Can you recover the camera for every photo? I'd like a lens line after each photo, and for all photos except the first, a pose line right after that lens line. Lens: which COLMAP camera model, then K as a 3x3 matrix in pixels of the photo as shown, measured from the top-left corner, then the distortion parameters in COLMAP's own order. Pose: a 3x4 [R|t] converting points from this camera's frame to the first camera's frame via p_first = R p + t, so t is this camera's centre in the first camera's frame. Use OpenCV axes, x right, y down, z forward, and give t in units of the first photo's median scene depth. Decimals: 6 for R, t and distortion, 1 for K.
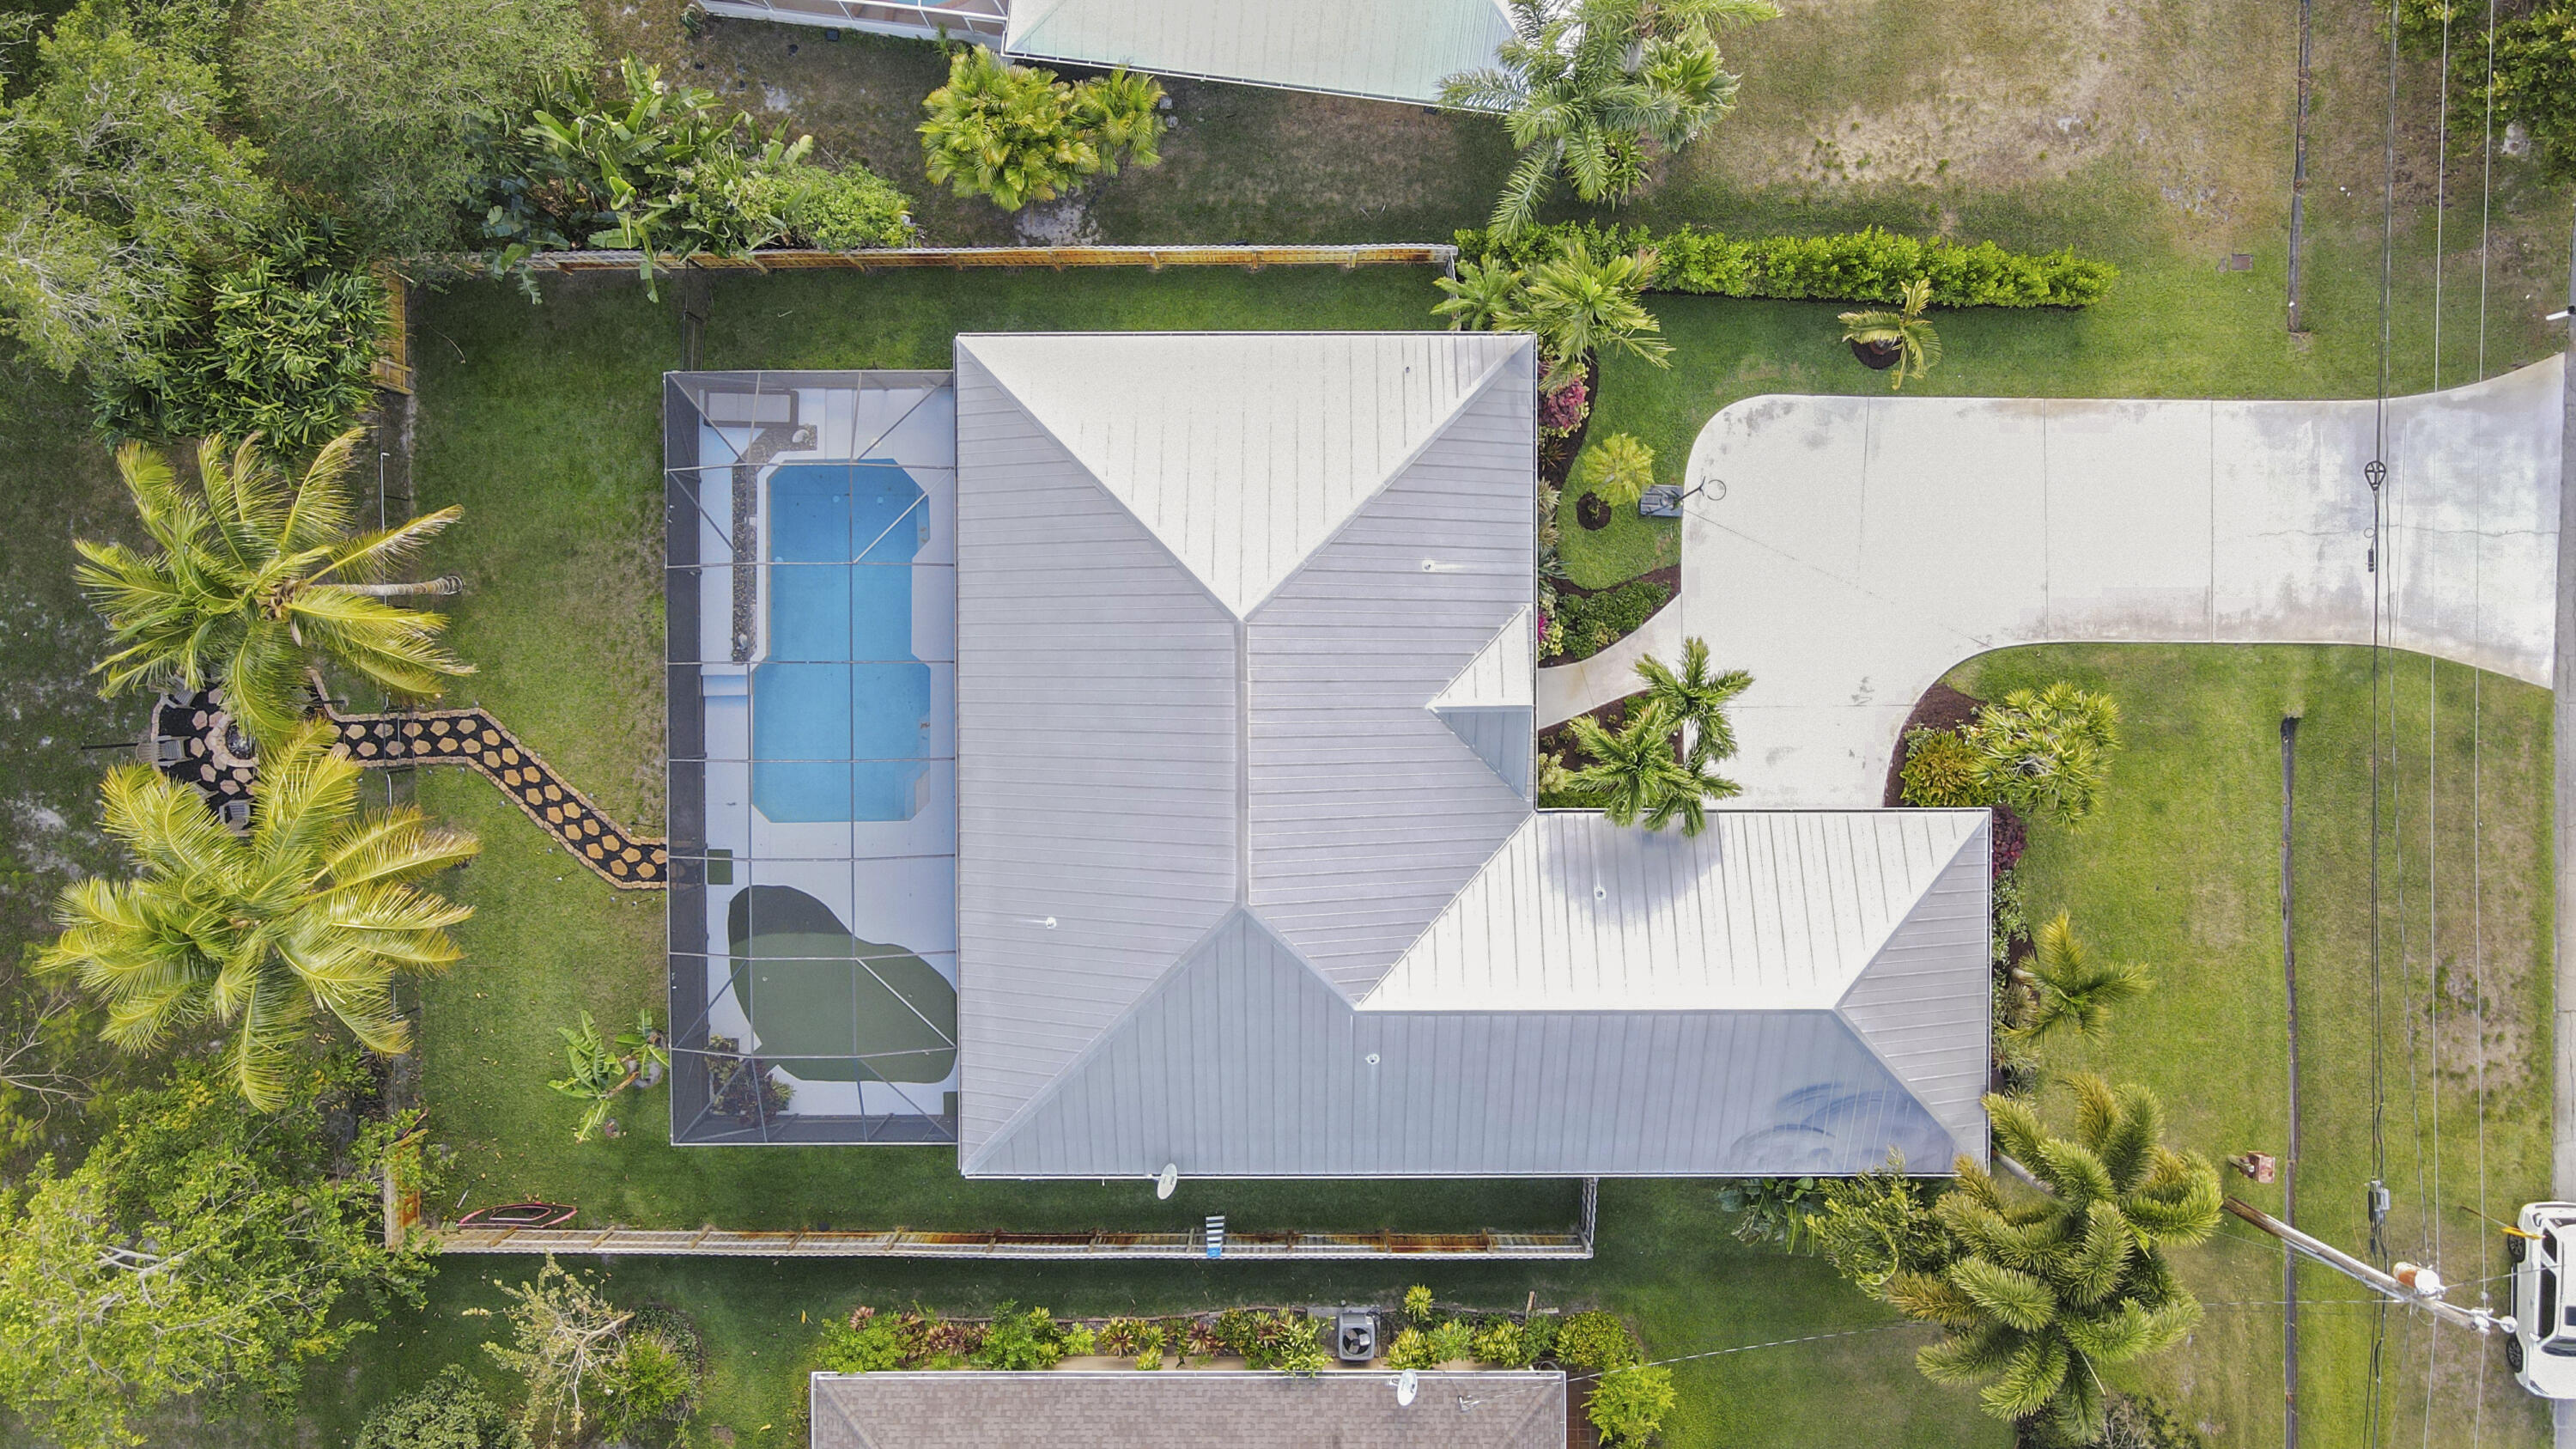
lens RADIAL K [[1837.6, 0, 1296.8], [0, 1837.6, 725.0], [0, 0, 1]] dist [0.002987, 0.011087]
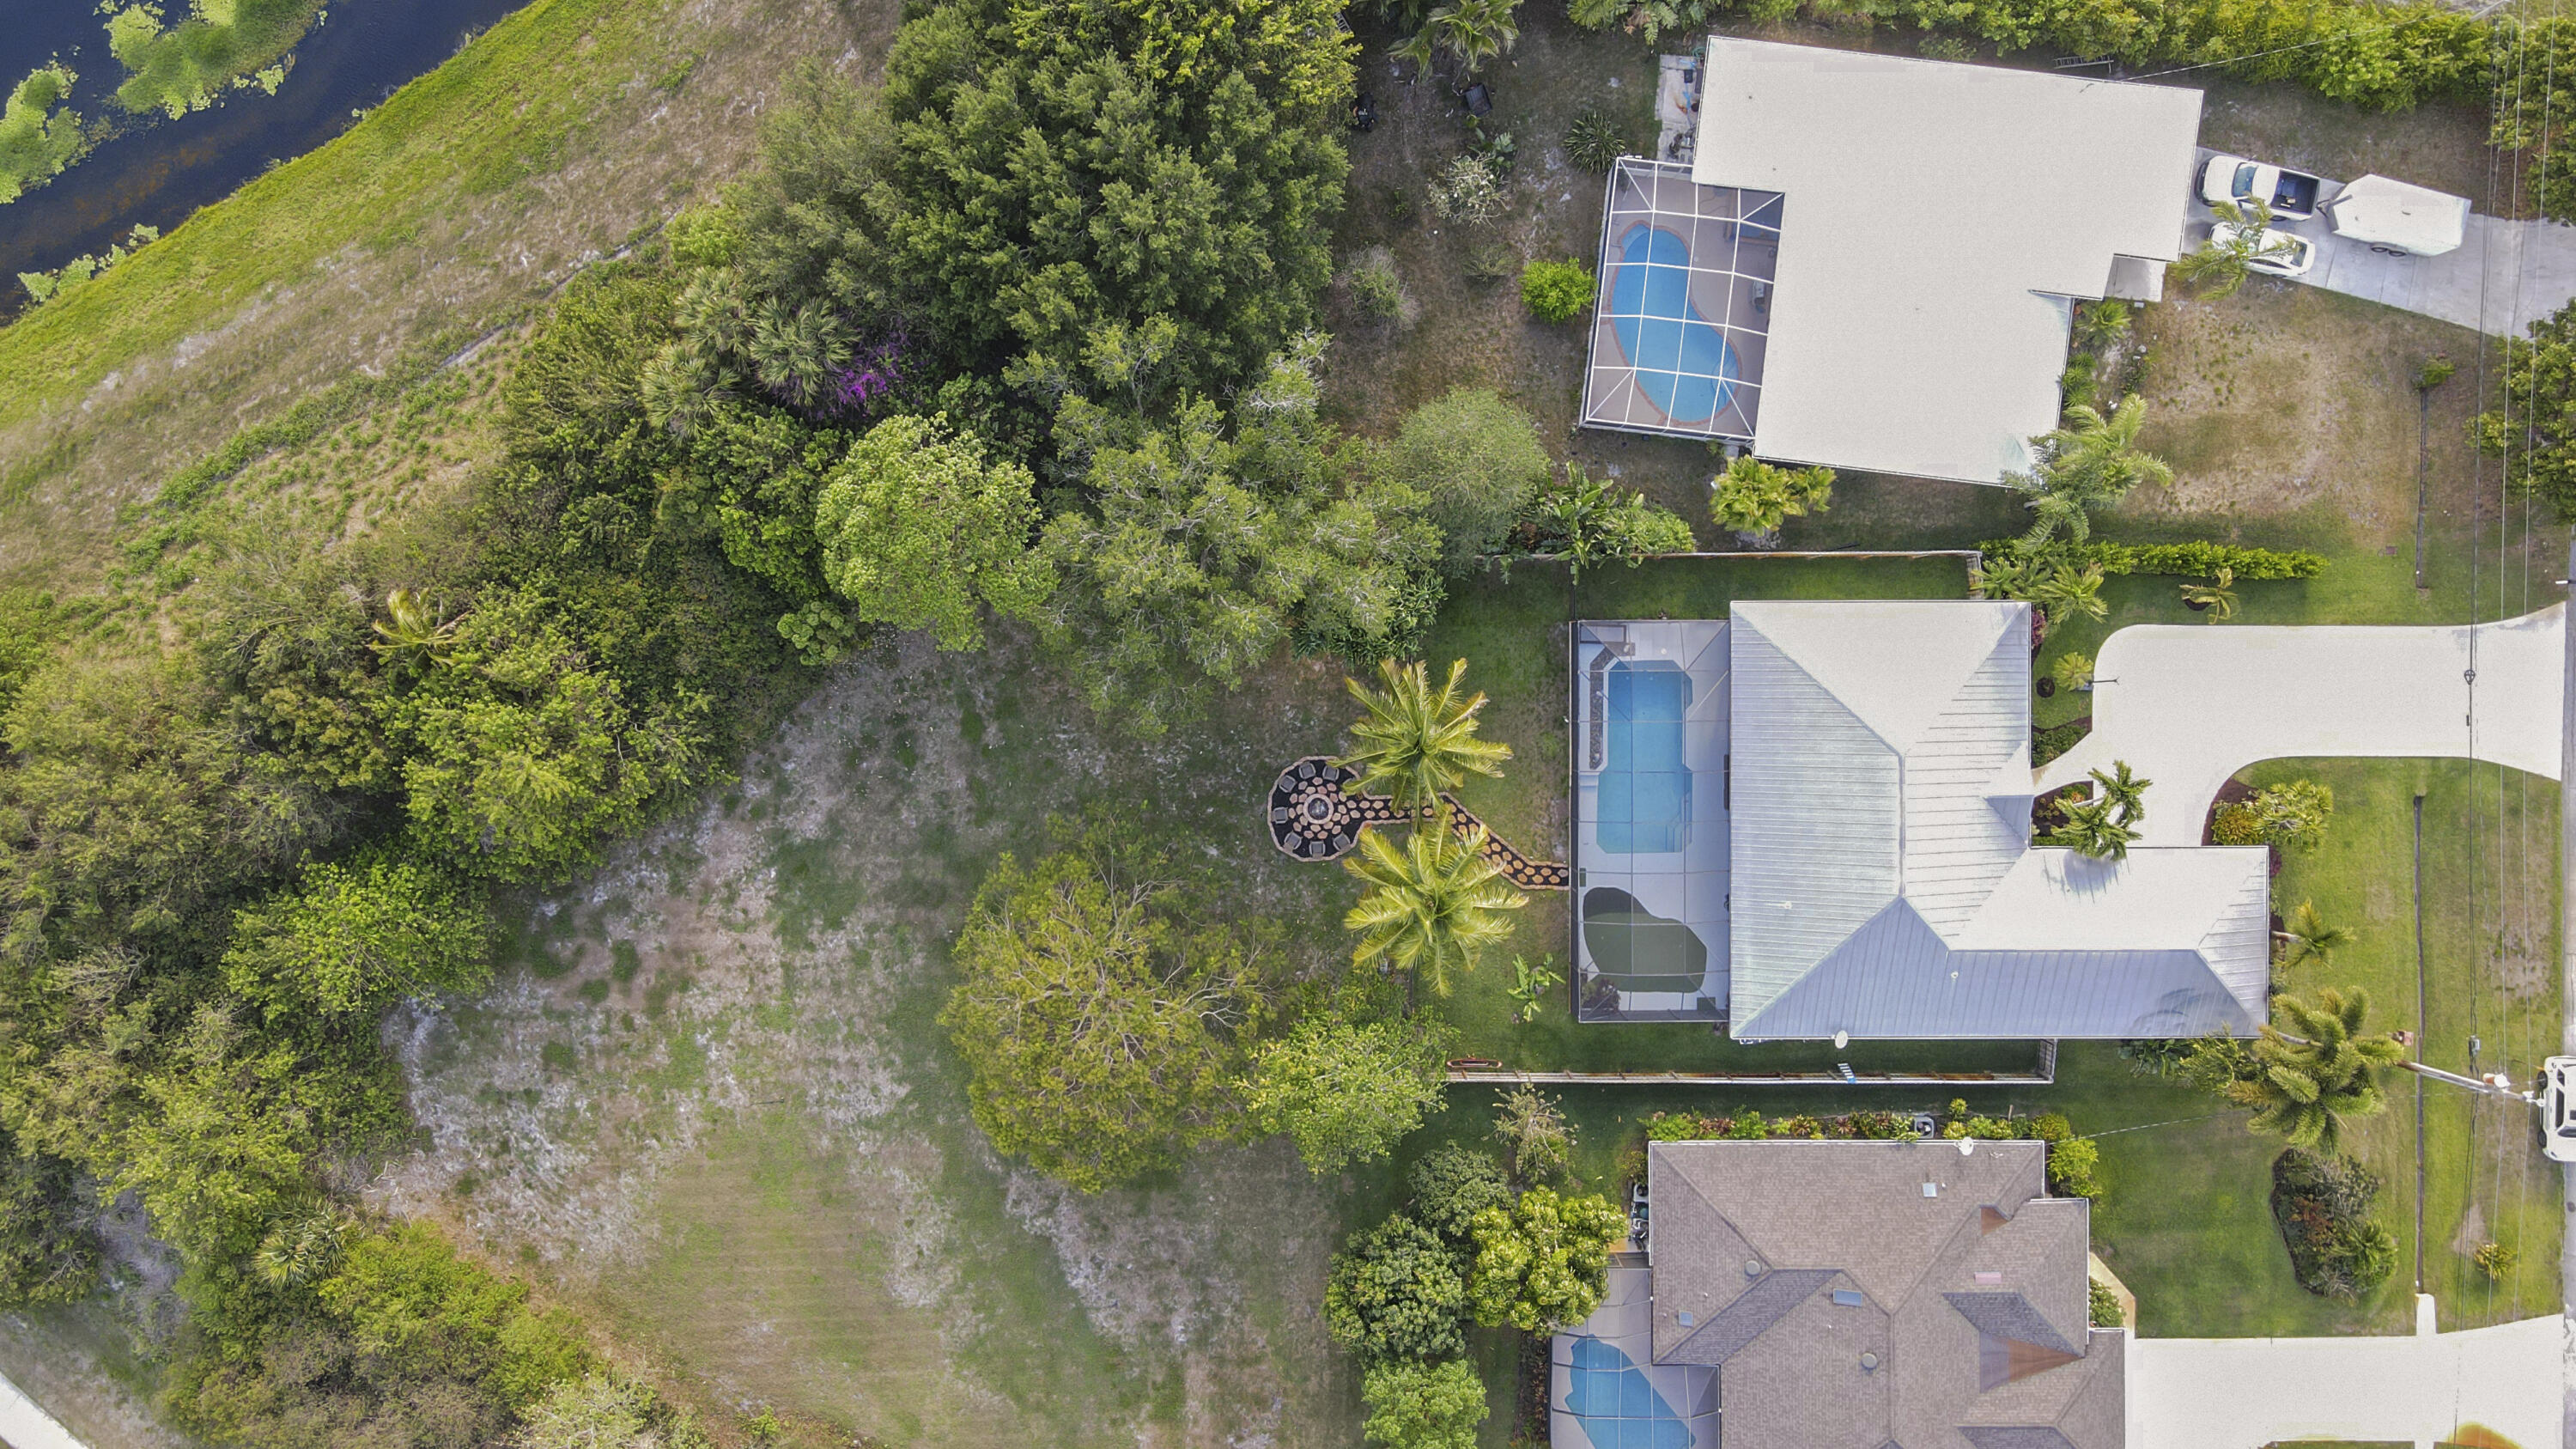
lens RADIAL K [[1837.6, 0, 1278.3], [0, 1837.6, 724.4], [0, 0, 1]] dist [0.002987, 0.011087]
pose [[0.999981, -0.001767, -0.005881, -0.622696], [0.001734, 0.999983, -0.005598, -0.070567], [0.005891, 0.005587, 0.999967, -0.898722]]
